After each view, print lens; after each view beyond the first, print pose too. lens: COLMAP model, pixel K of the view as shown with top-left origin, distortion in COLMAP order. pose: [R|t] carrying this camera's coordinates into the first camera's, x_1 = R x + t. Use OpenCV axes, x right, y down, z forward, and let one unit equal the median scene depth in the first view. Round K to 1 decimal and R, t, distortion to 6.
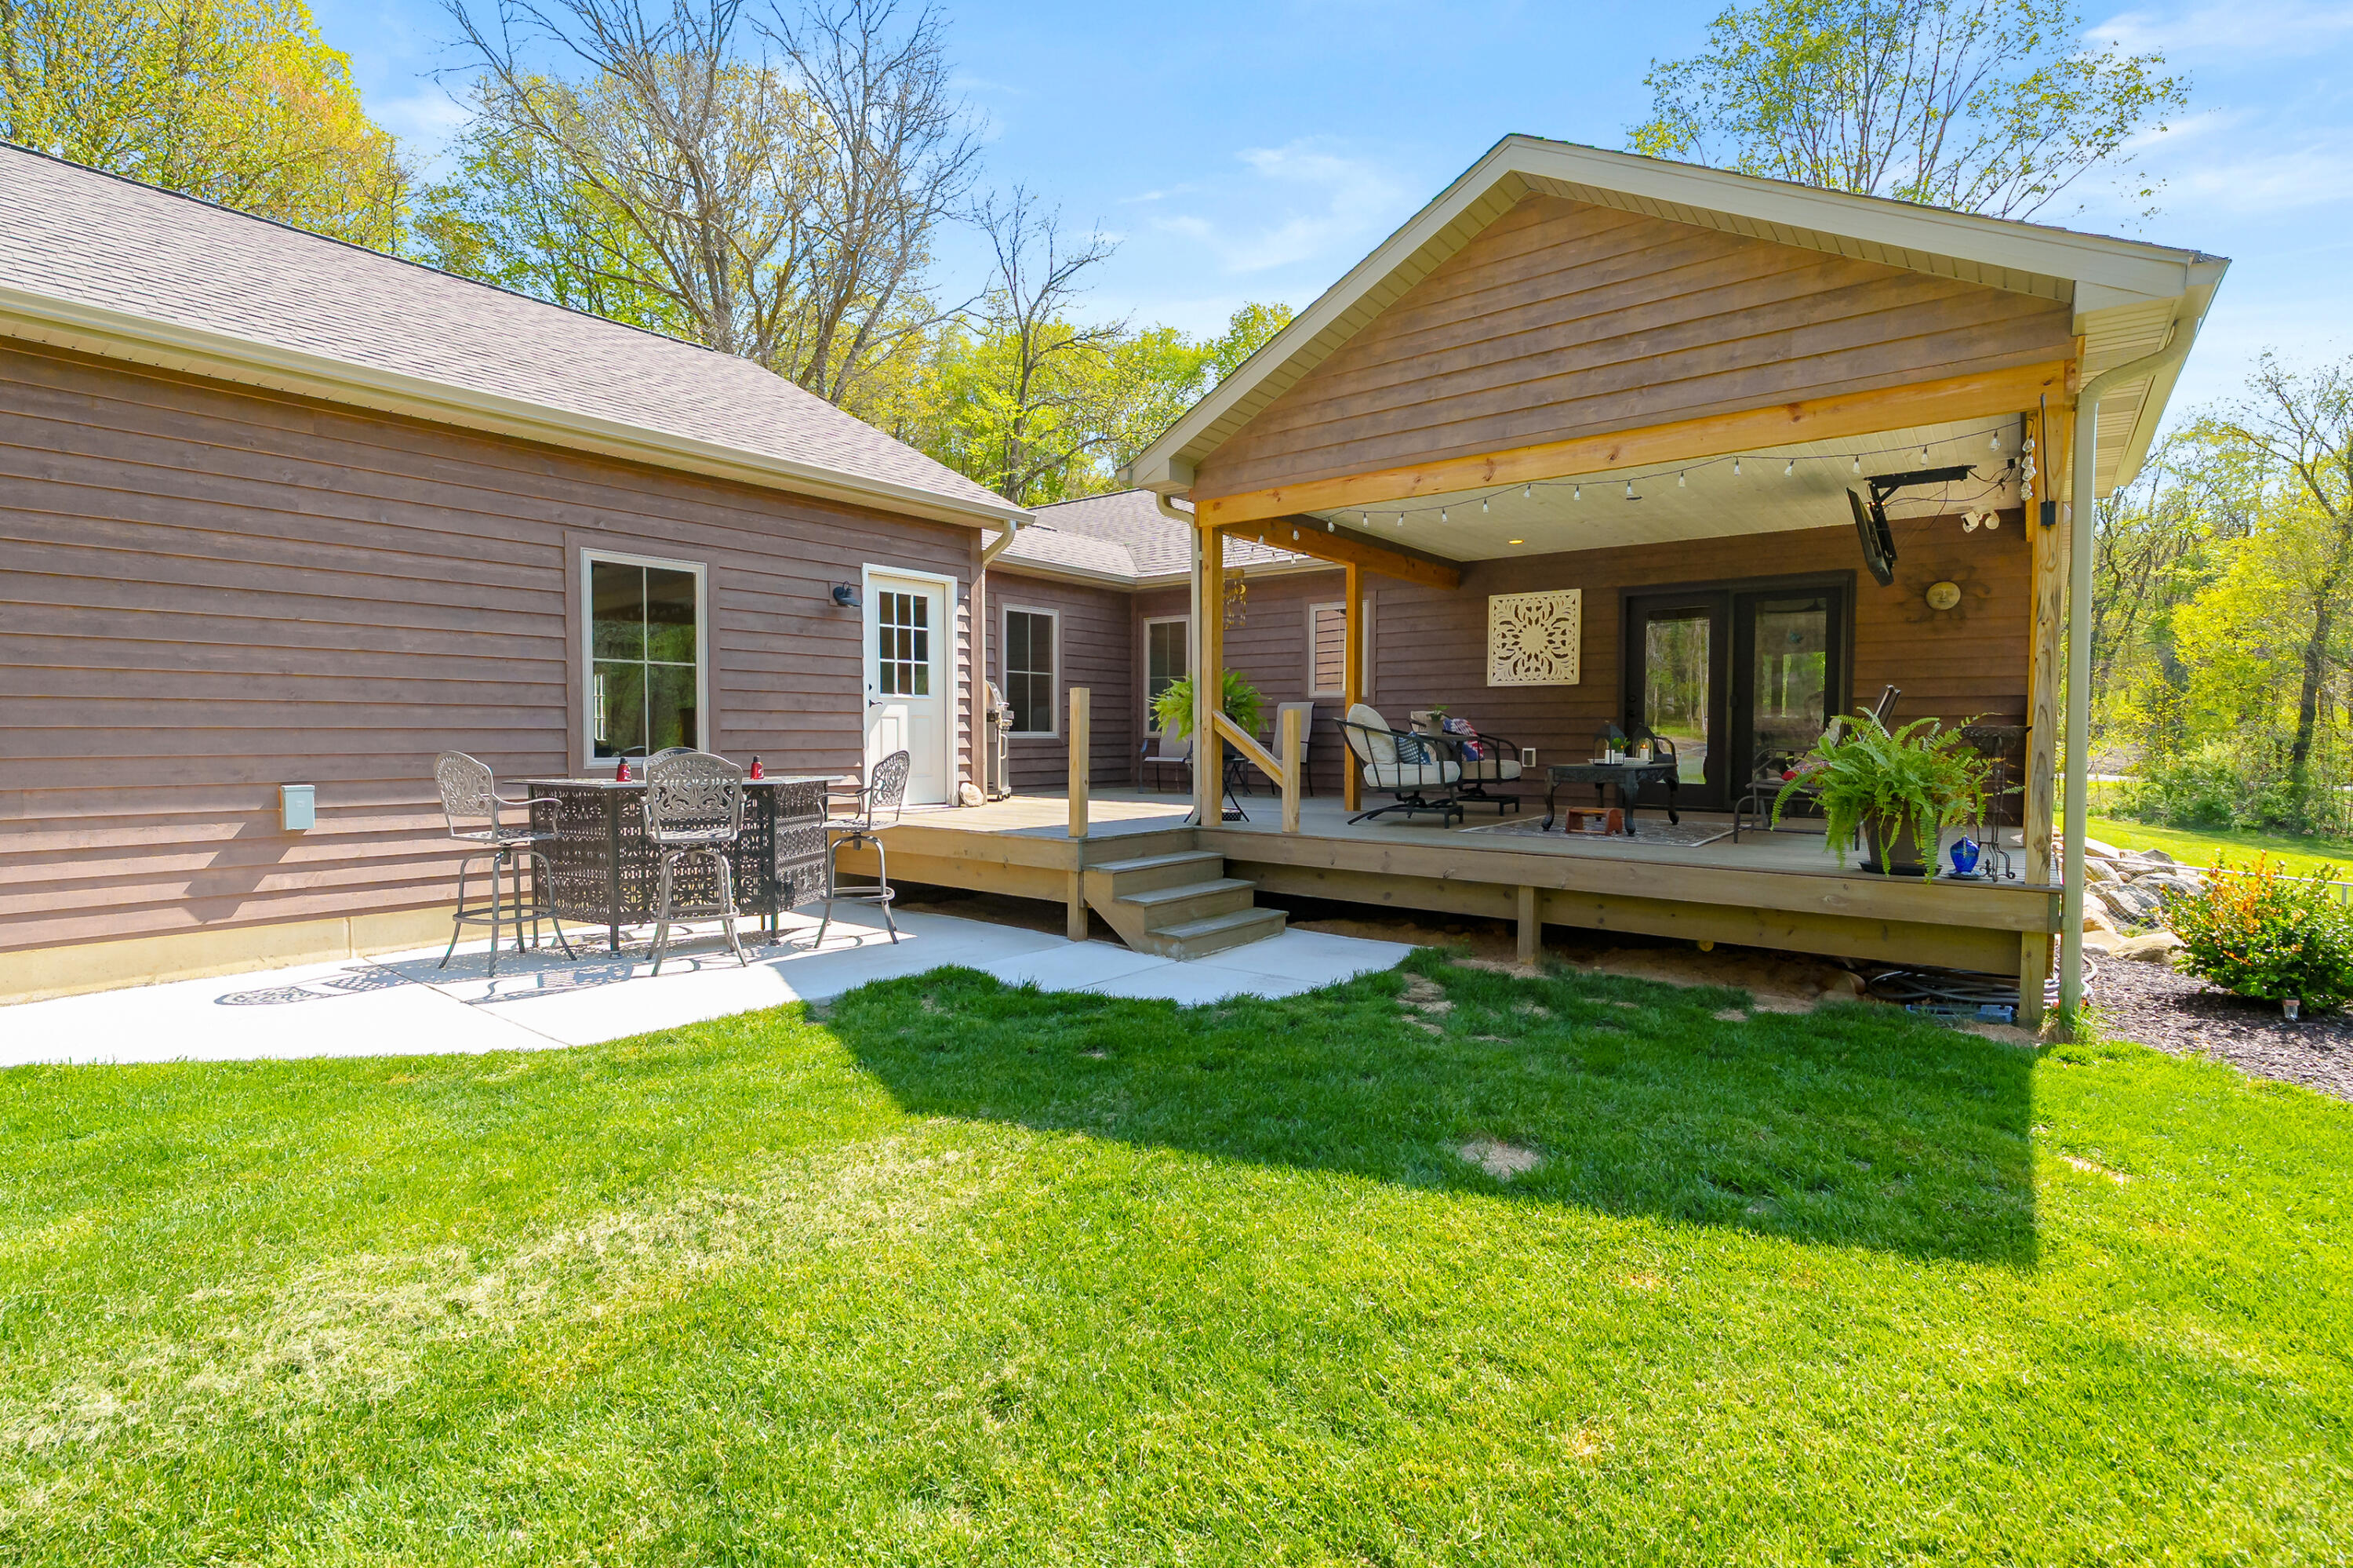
lens RADIAL K [[1062.8, 0, 1176.5], [0, 1062.8, 784.0], [0, 0, 1]] dist [-0.008020, -0.000116]
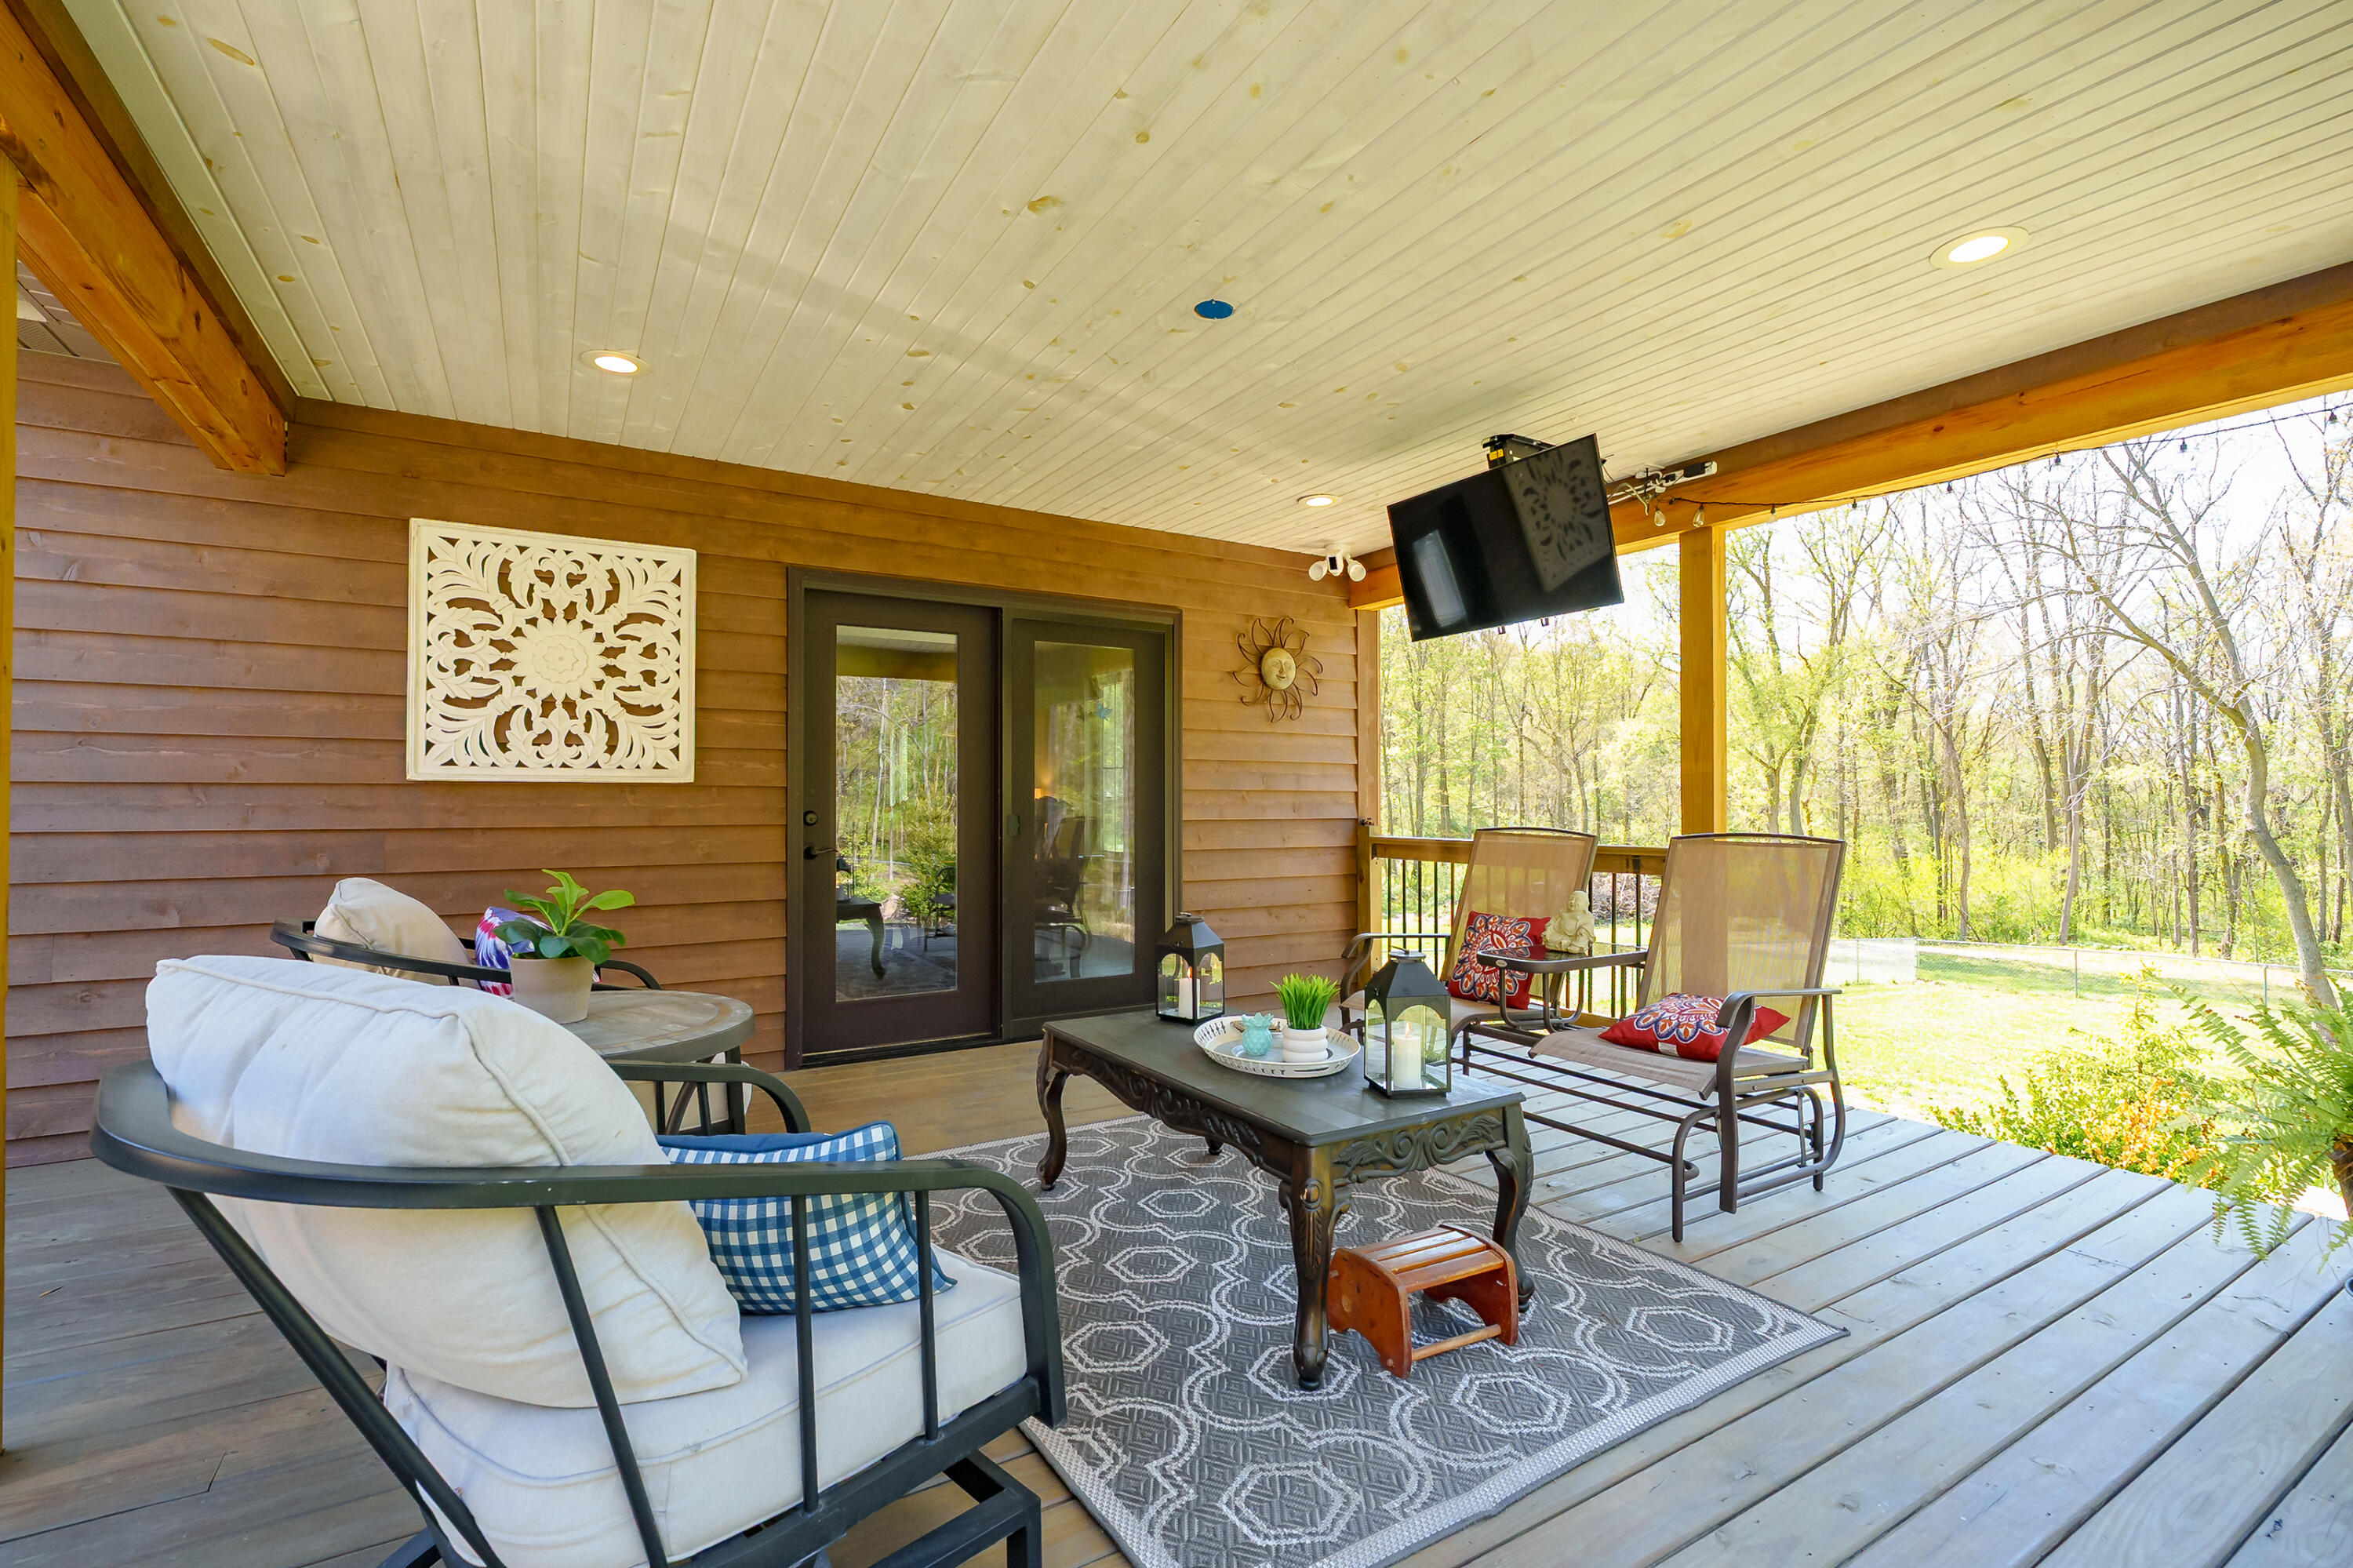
lens RADIAL K [[1062.8, 0, 1176.5], [0, 1062.8, 784.0], [0, 0, 1]] dist [-0.008020, -0.000116]
pose [[0.353432, 0.012124, 0.935382, 0.075321], [0.046621, 0.998445, -0.030557, -0.082576], [-0.934298, 0.054408, 0.352317, 0.778773]]
